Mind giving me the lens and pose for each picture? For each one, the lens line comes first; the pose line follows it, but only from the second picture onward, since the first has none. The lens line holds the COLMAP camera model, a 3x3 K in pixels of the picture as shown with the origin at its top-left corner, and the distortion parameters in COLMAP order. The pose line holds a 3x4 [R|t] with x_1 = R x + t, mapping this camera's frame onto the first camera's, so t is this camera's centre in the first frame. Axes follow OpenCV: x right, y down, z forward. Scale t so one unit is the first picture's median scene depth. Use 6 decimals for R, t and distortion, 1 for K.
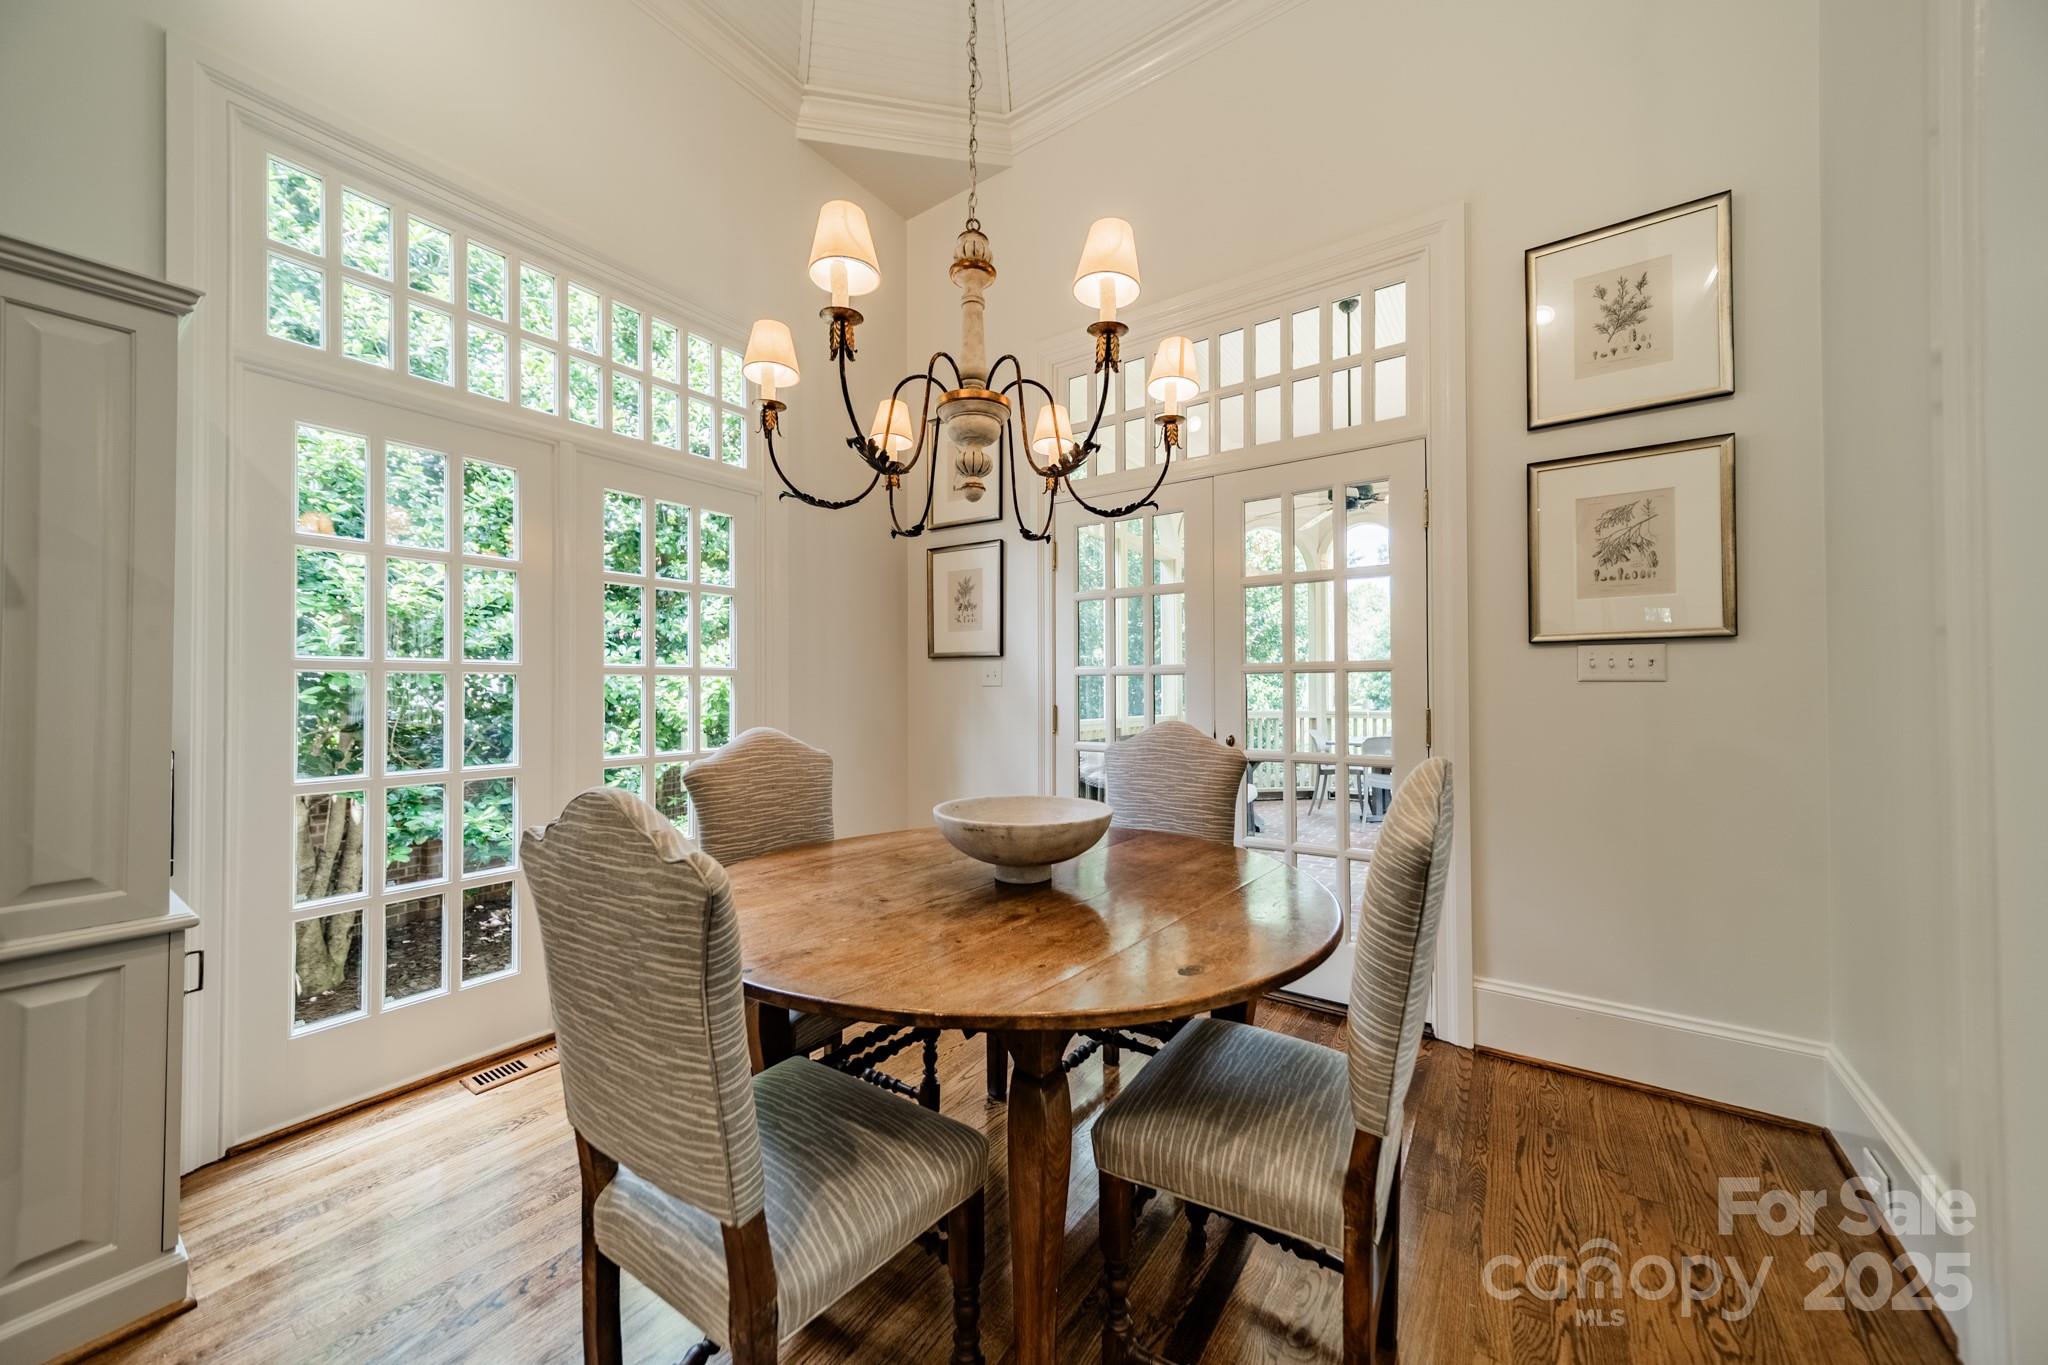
lens RADIAL K [[725.2, 0, 1041.4], [0, 725.2, 674.9], [0, 0, 1]] dist [0.008173, -0.000152]
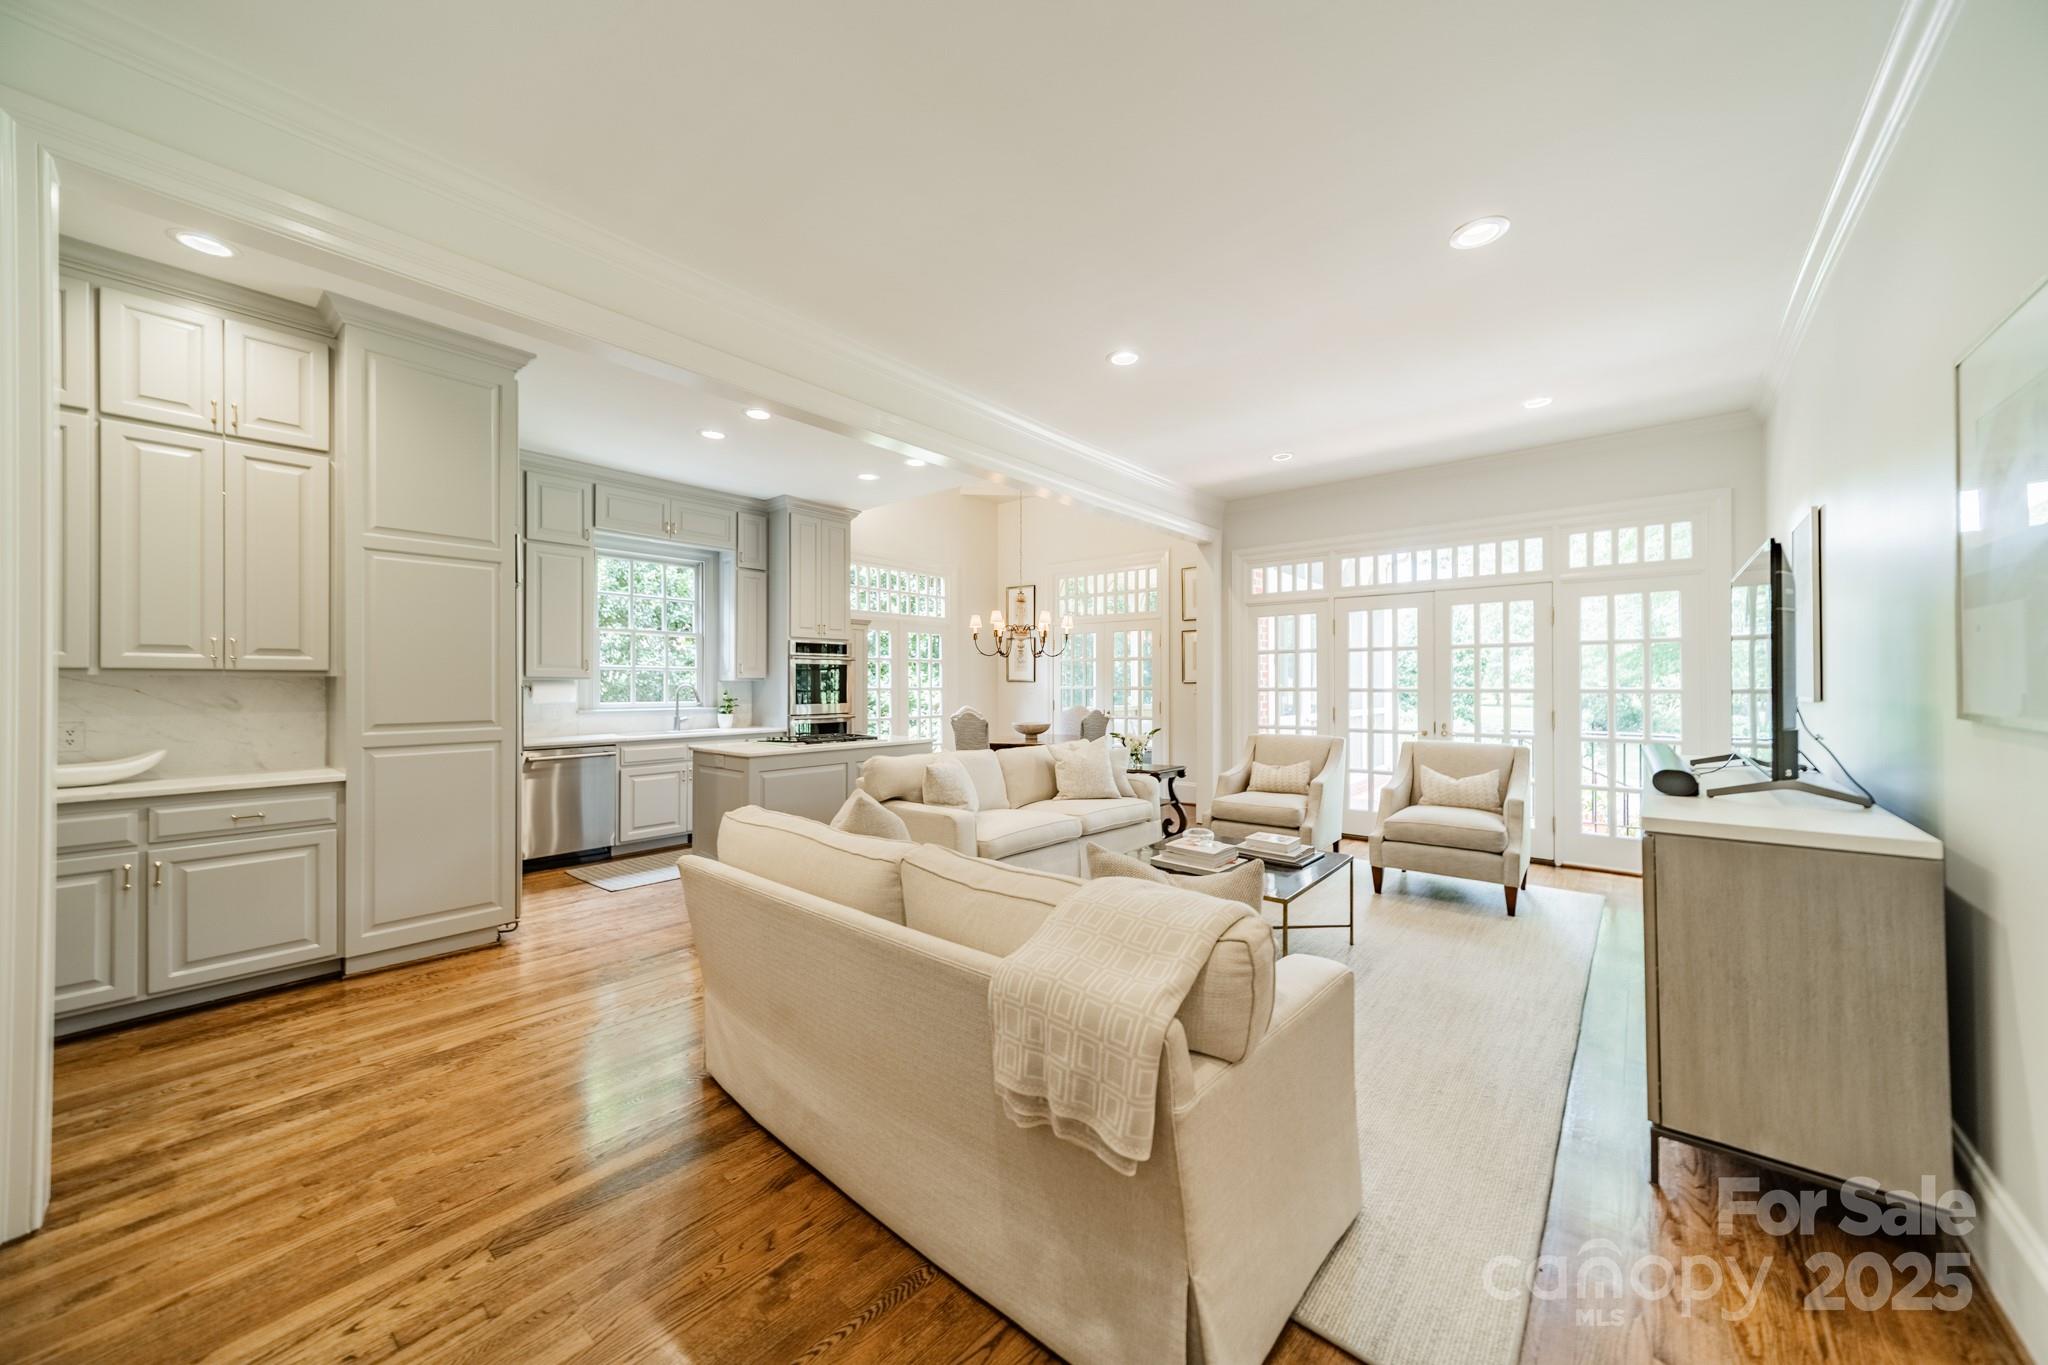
lens RADIAL K [[725.2, 0, 1031.8], [0, 725.2, 679.1], [0, 0, 1]] dist [0.008173, -0.000152]
pose [[0.995036, -0.000511, -0.099515, 0.316828], [0.001810, 0.999914, 0.012955, -0.112144], [0.099500, -0.013071, 0.994952, -2.592309]]
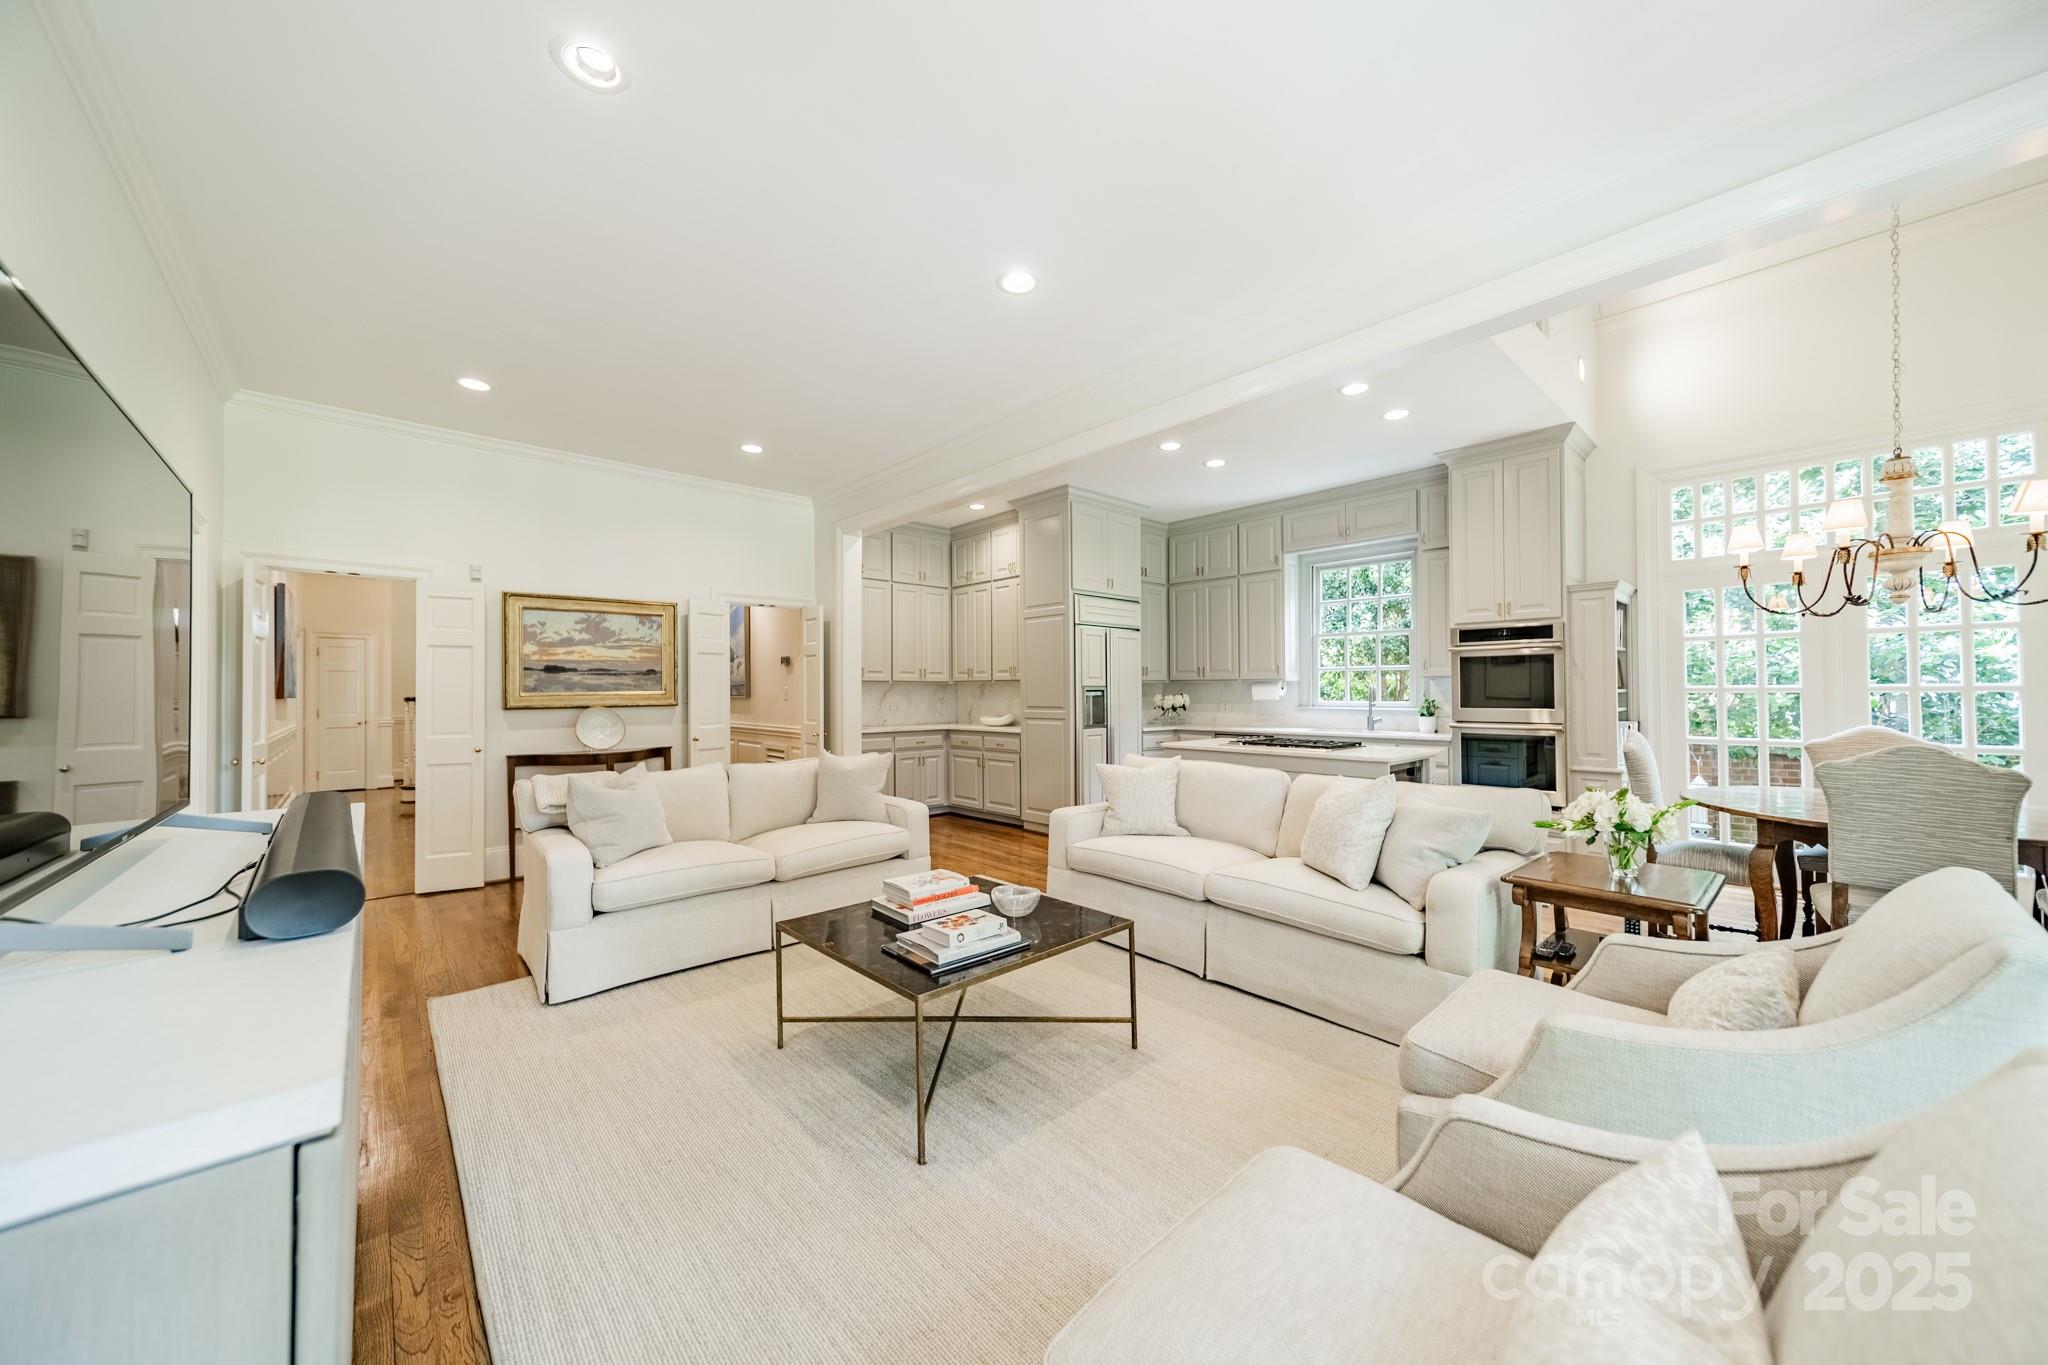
lens RADIAL K [[725.2, 0, 1027.4], [0, 725.2, 682.7], [0, 0, 1]] dist [0.008173, -0.000152]
pose [[-0.228677, -0.006909, -0.973478, 1.710228], [0.026082, 0.999572, -0.013221, -0.059410], [0.973153, -0.028414, -0.228399, -0.549718]]
